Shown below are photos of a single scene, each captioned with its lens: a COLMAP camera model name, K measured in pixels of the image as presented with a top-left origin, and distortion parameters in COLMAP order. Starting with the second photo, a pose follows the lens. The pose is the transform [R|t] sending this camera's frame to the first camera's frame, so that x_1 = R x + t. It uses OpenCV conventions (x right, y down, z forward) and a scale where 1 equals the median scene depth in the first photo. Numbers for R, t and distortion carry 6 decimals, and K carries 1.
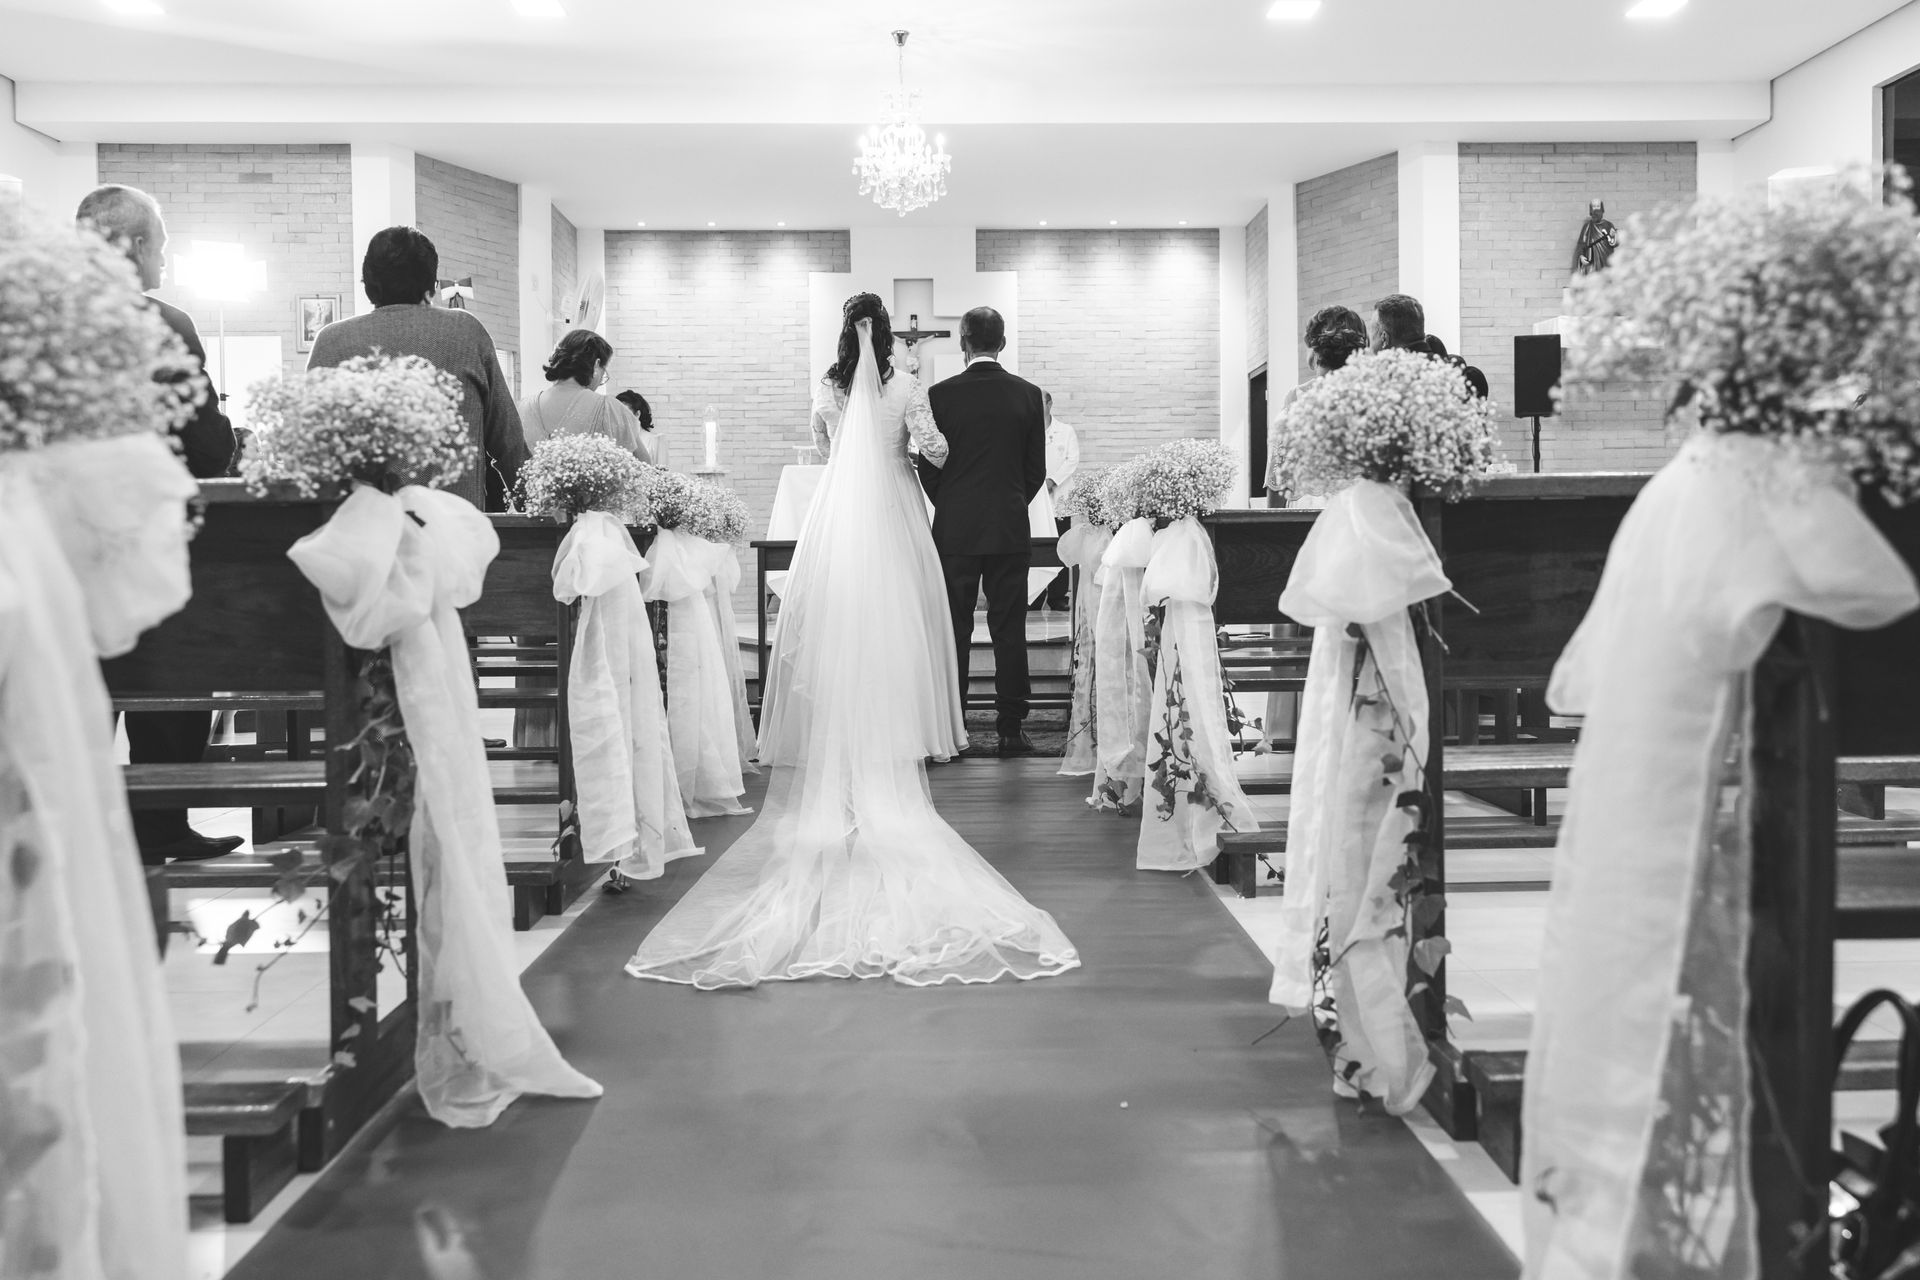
lens RADIAL K [[1616.2, 0, 975.7], [0, 1616.2, 588.0], [0, 0, 1]] dist [0.006184, 0.005102]
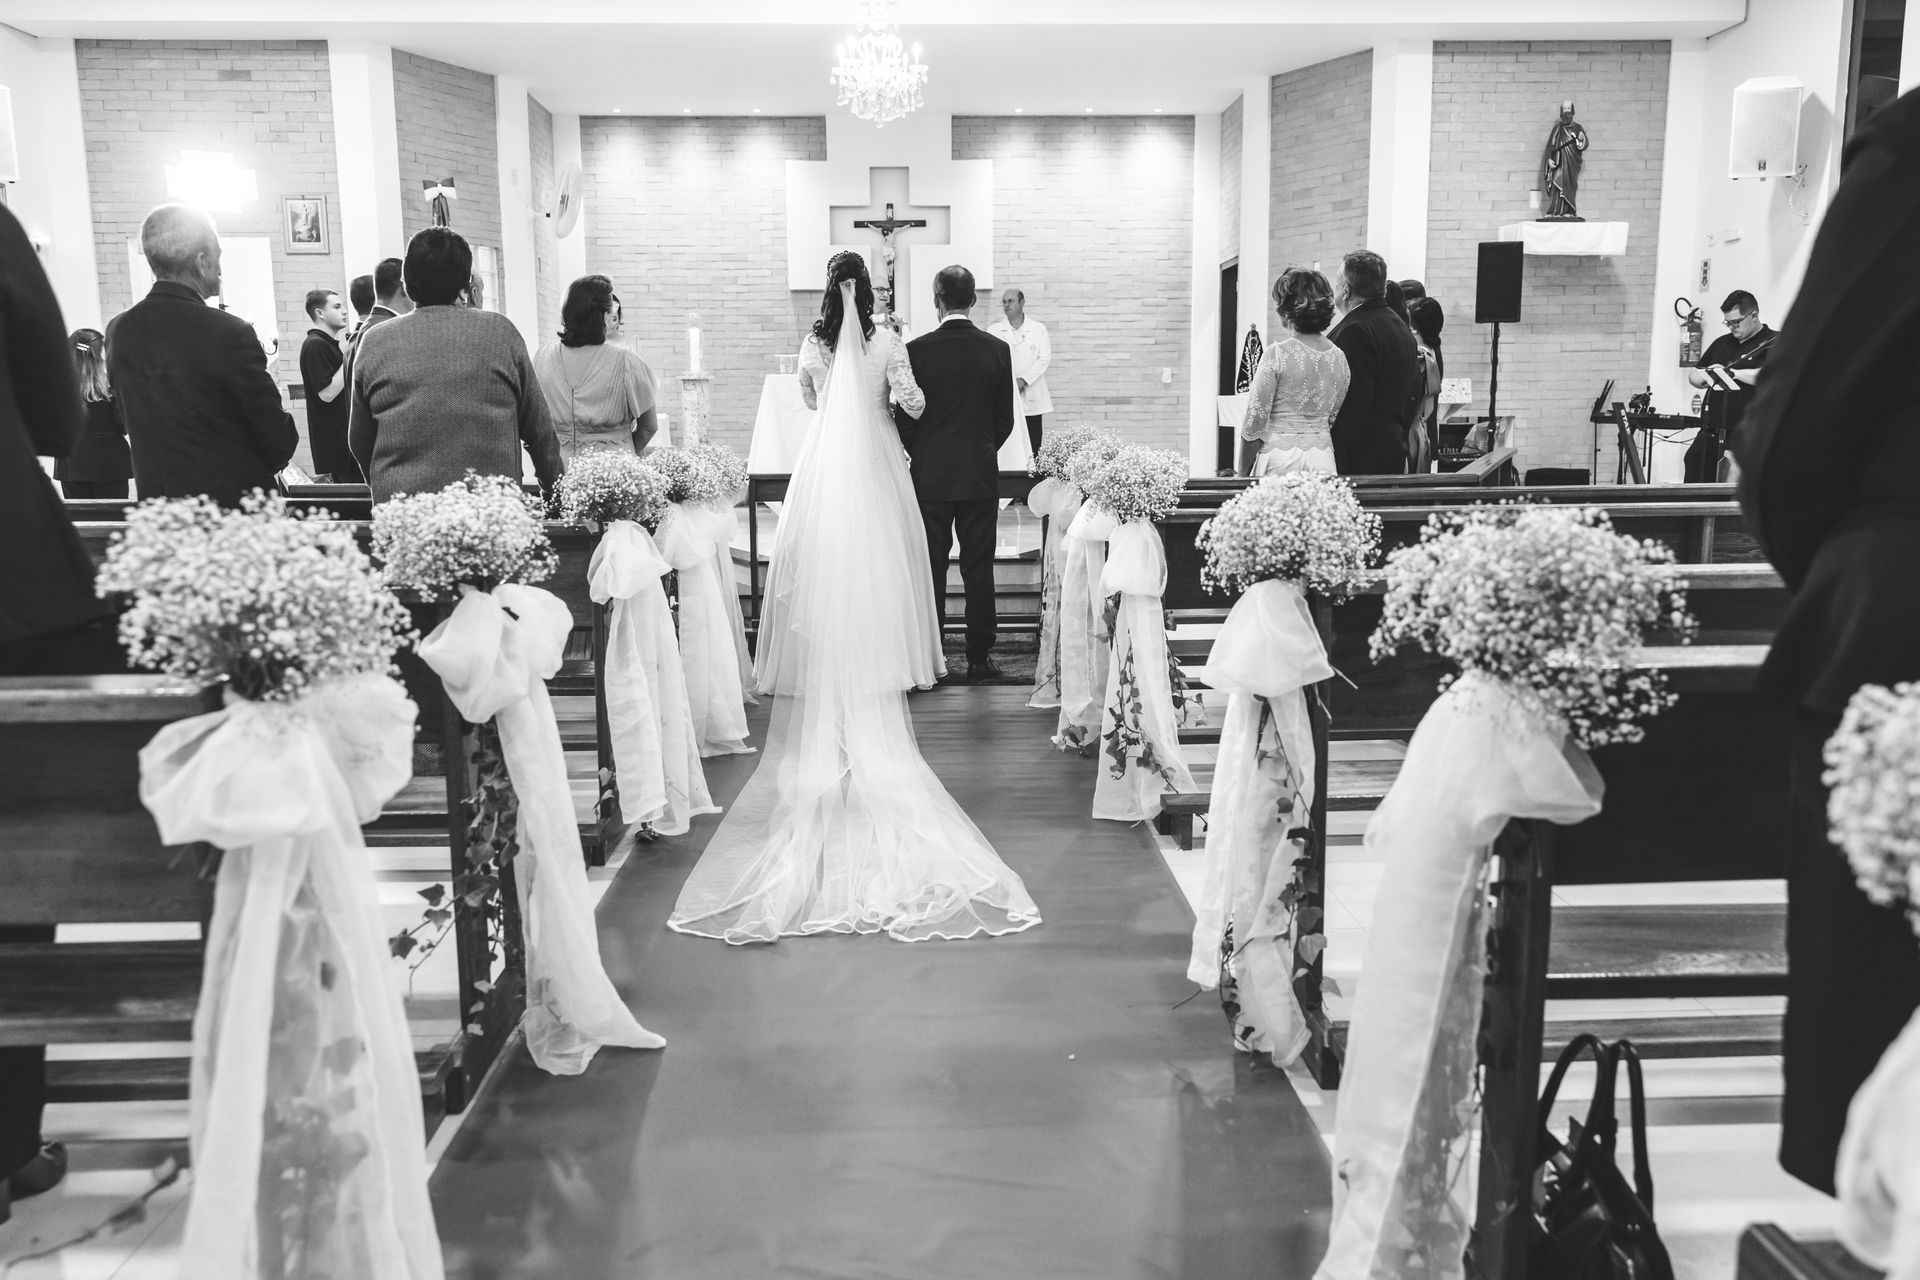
lens RADIAL K [[1610.8, 0, 955.0], [0, 1610.8, 670.4], [0, 0, 1]] dist [0.007795, 0.001166]
pose [[0.999989, 0.002183, 0.004181, -0.001736], [-0.002765, 0.989475, 0.144678, -0.038981], [-0.003822, -0.144688, 0.989470, -0.052024]]
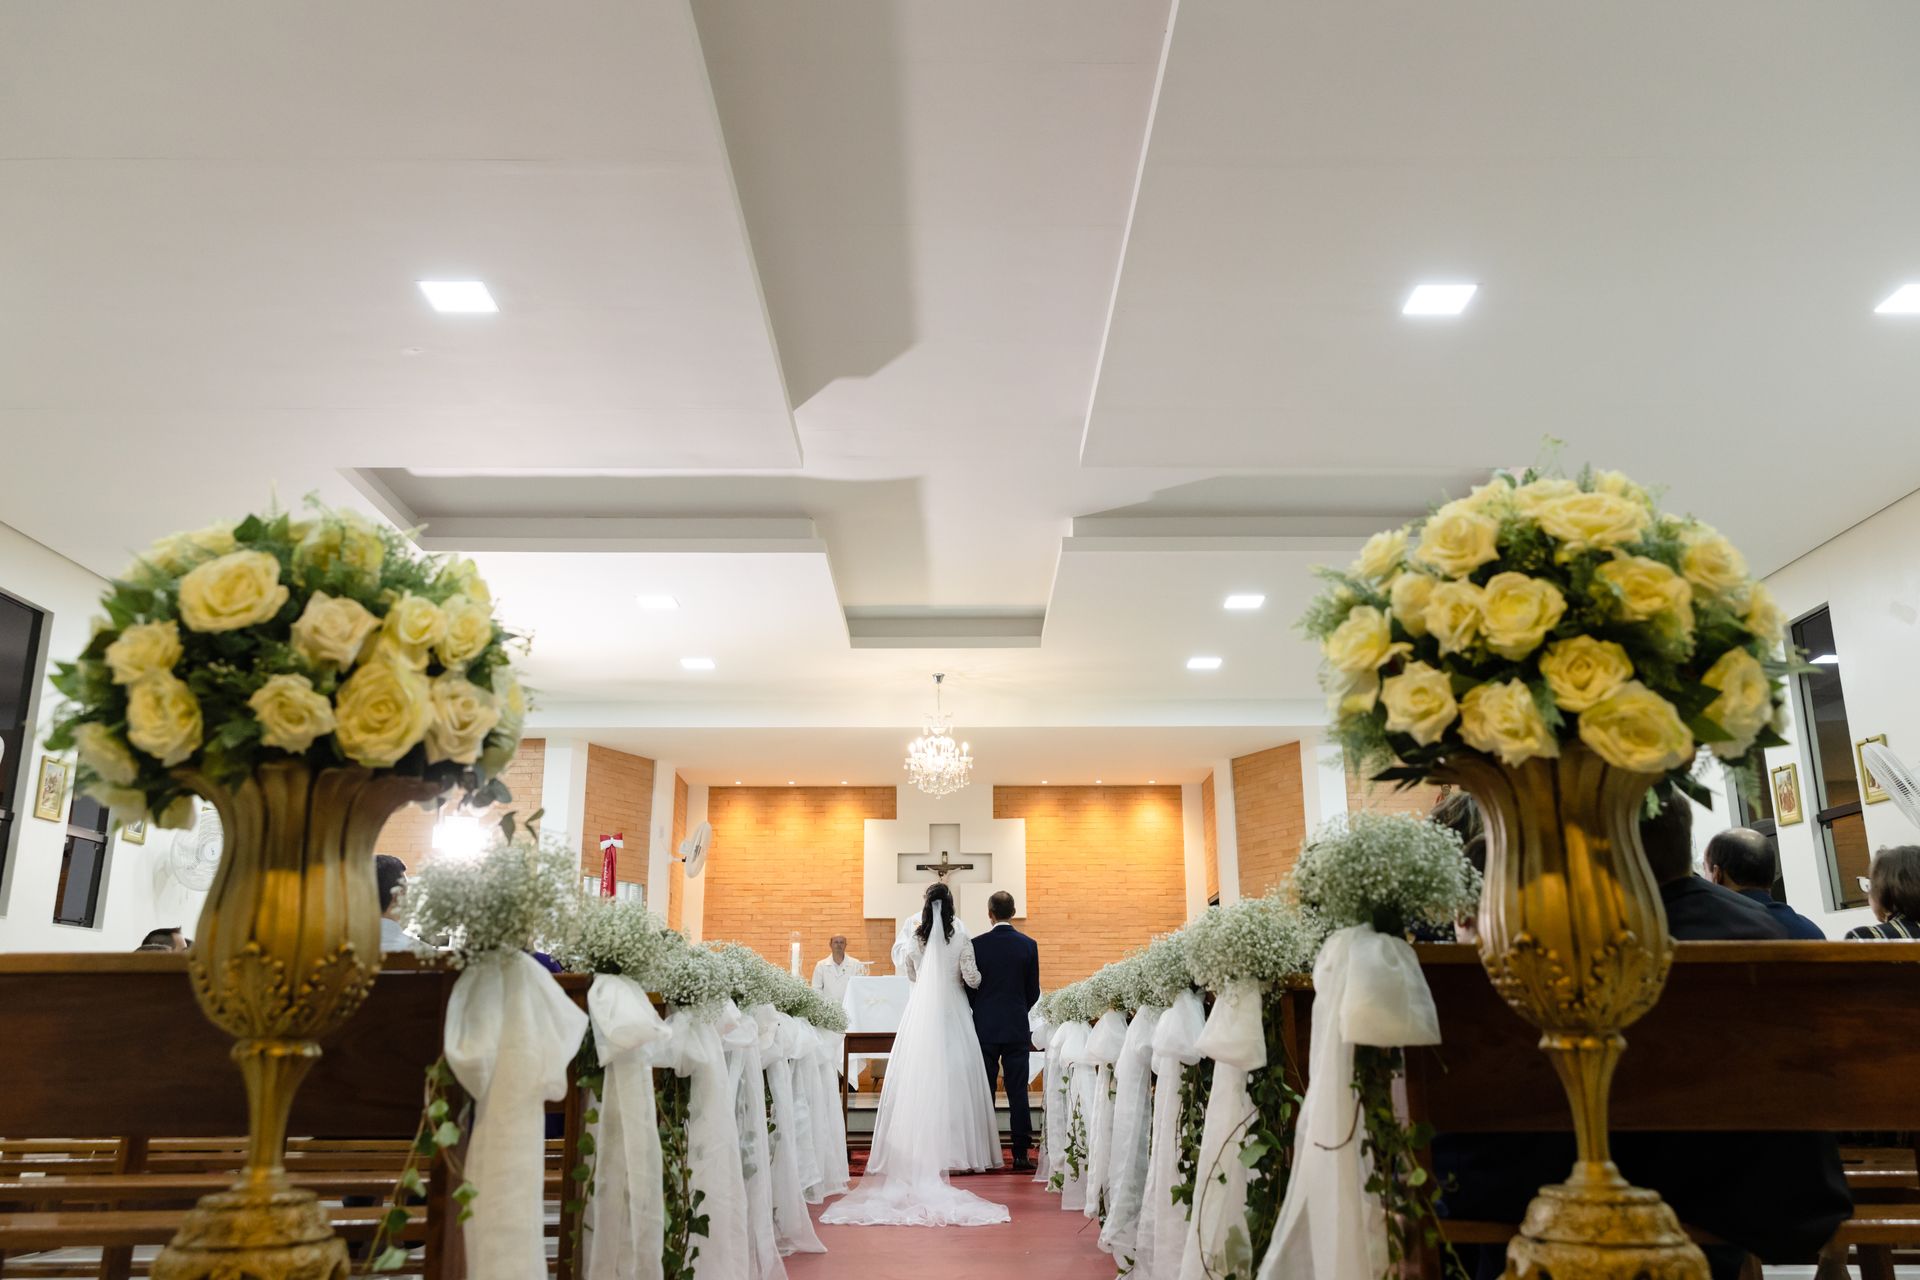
lens RADIAL K [[1616.2, 0, 975.7], [0, 1616.2, 588.0], [0, 0, 1]] dist [0.006184, 0.005102]
pose [[0.999853, 0.000222, -0.017143, 0.011939], [-0.005269, 0.955495, -0.294961, 0.013758], [0.016314, 0.295008, 0.955355, -0.420401]]
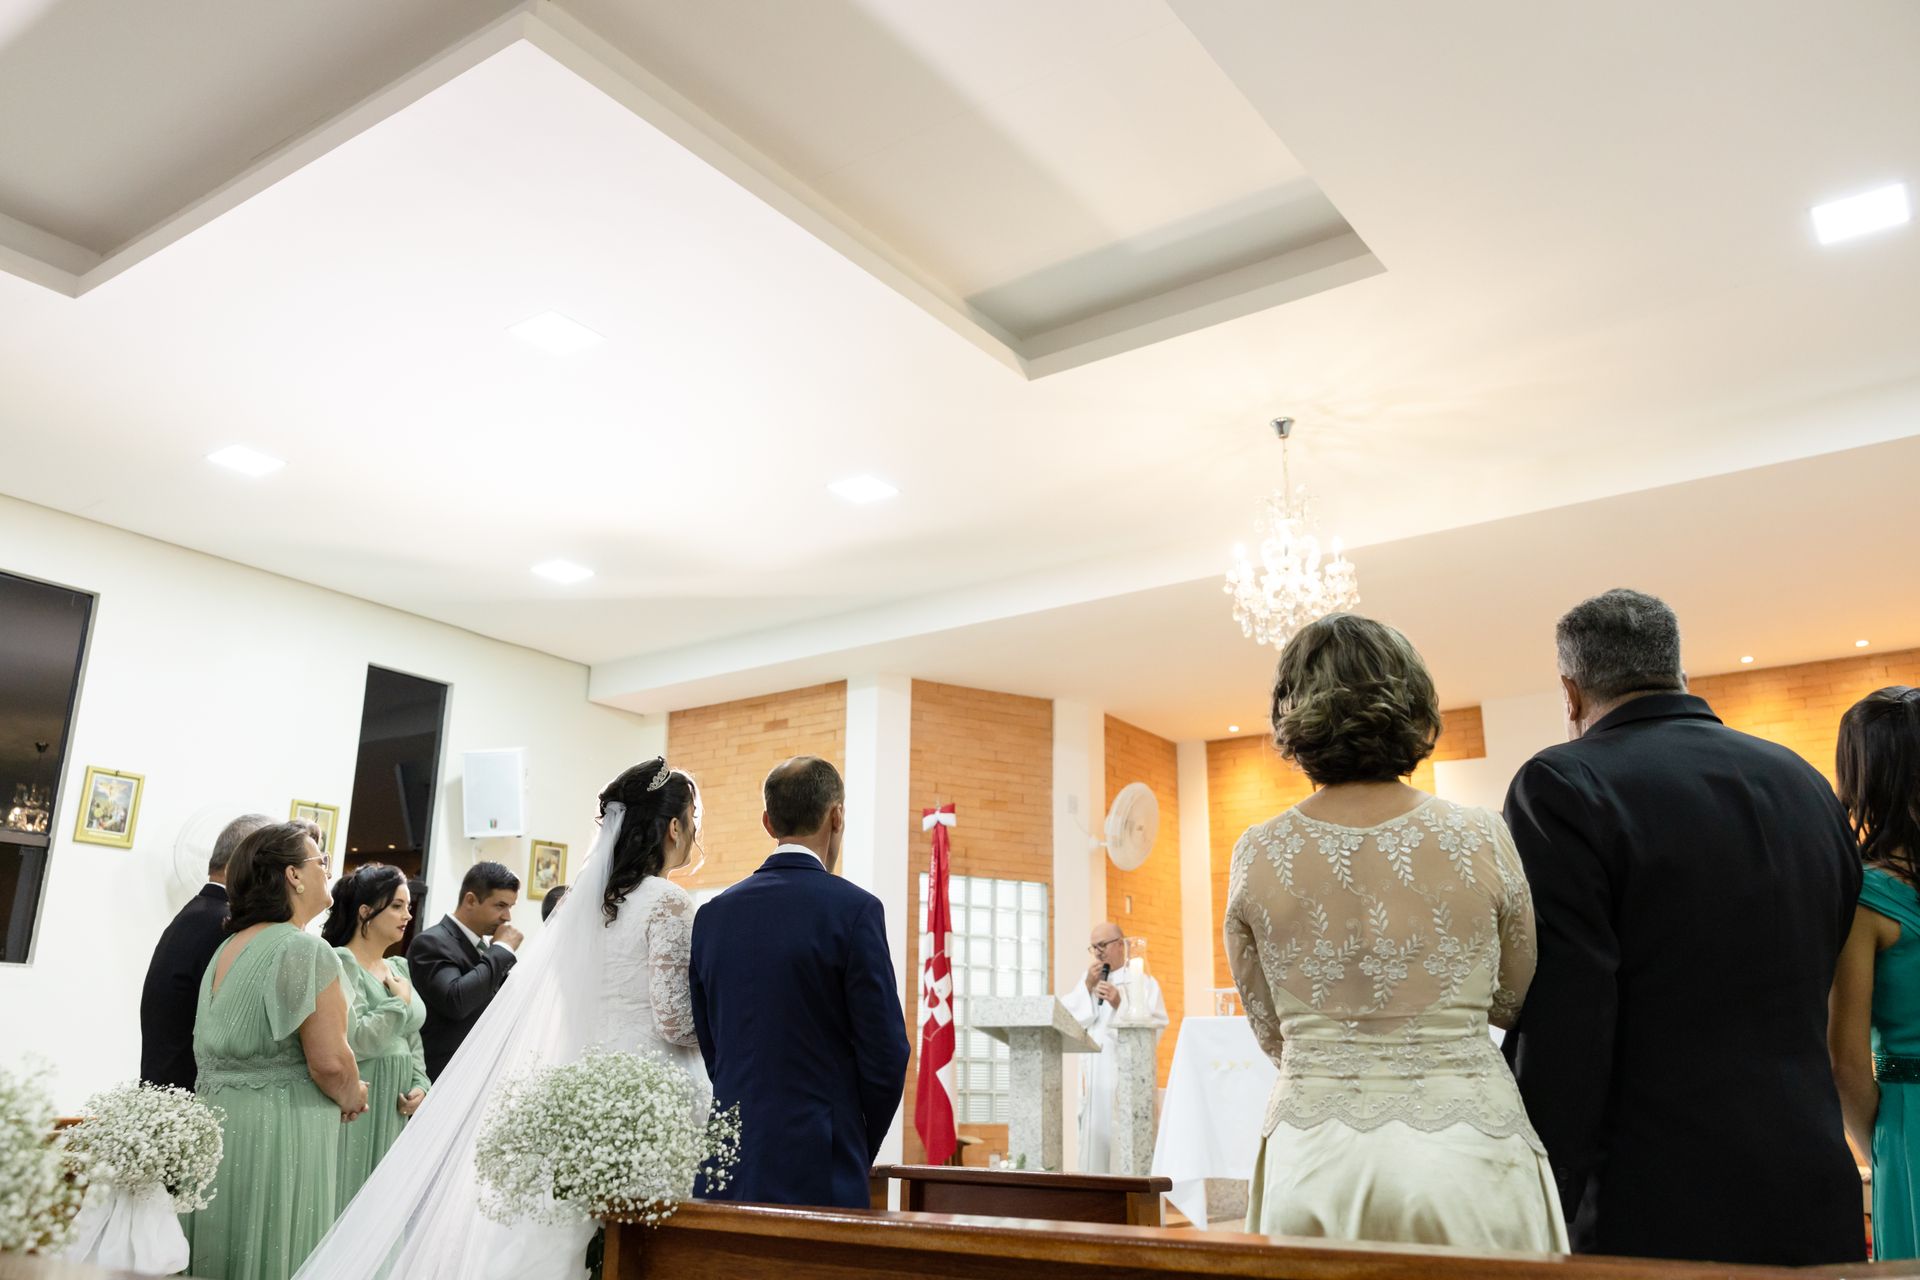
lens RADIAL K [[1482.7, 0, 960.0], [0, 1482.7, 640.0], [0, 0, 1]] dist [0.009777, 0.004948]
pose [[0.793195, -0.158230, -0.588052, 0.221202], [-0.031333, 0.953770, -0.298900, -0.036811], [0.608161, 0.255512, 0.751568, 0.414723]]
